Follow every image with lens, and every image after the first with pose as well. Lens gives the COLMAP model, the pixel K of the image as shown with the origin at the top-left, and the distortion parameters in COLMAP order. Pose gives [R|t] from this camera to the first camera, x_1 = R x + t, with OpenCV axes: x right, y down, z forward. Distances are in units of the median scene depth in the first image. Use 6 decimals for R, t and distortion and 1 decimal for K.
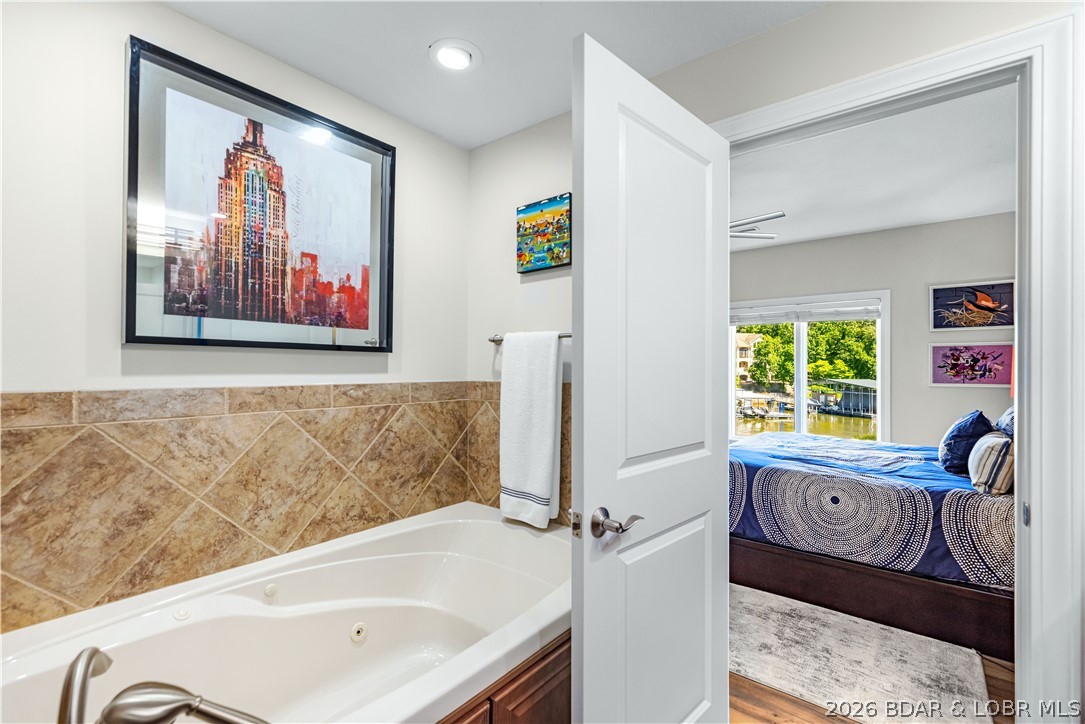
lens RADIAL K [[490.6, 0, 544.7], [0, 490.6, 364.8], [0, 0, 1]] dist [0.009649, -0.001673]
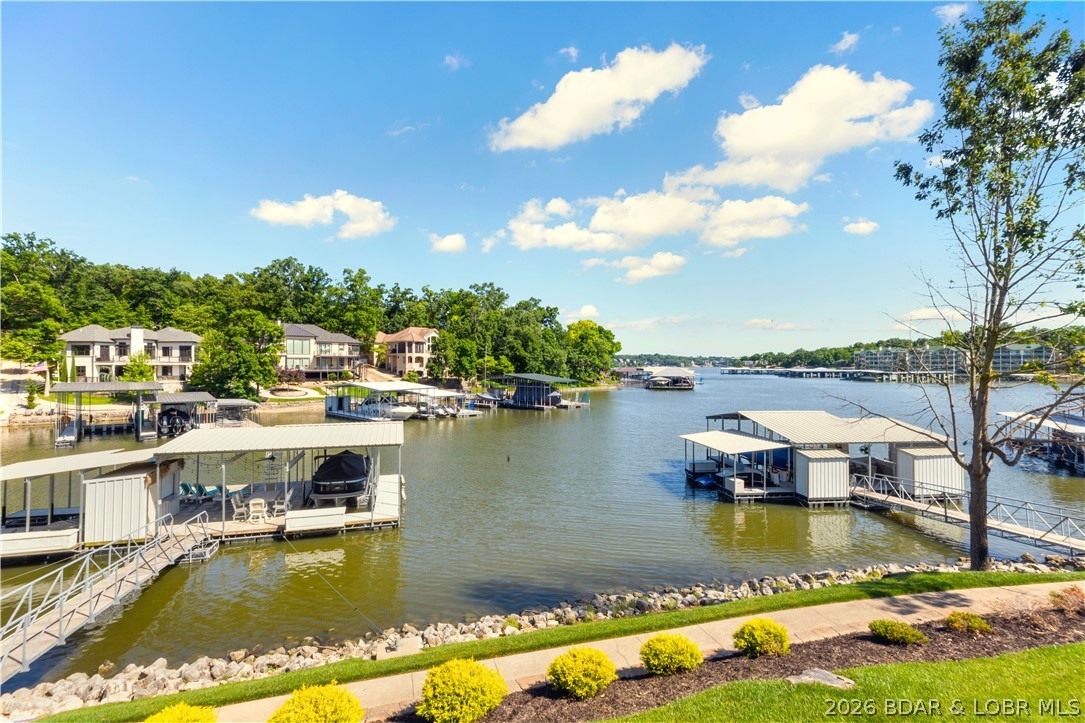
lens RADIAL K [[490.6, 0, 543.1], [0, 490.6, 361.1], [0, 0, 1]] dist [0.009649, -0.001673]
pose [[0.779228, -0.000226, 0.626740, -0.129787], [-0.000463, 0.999999, 0.000937, 0.025526], [-0.626740, -0.001020, 0.779228, 2.556022]]
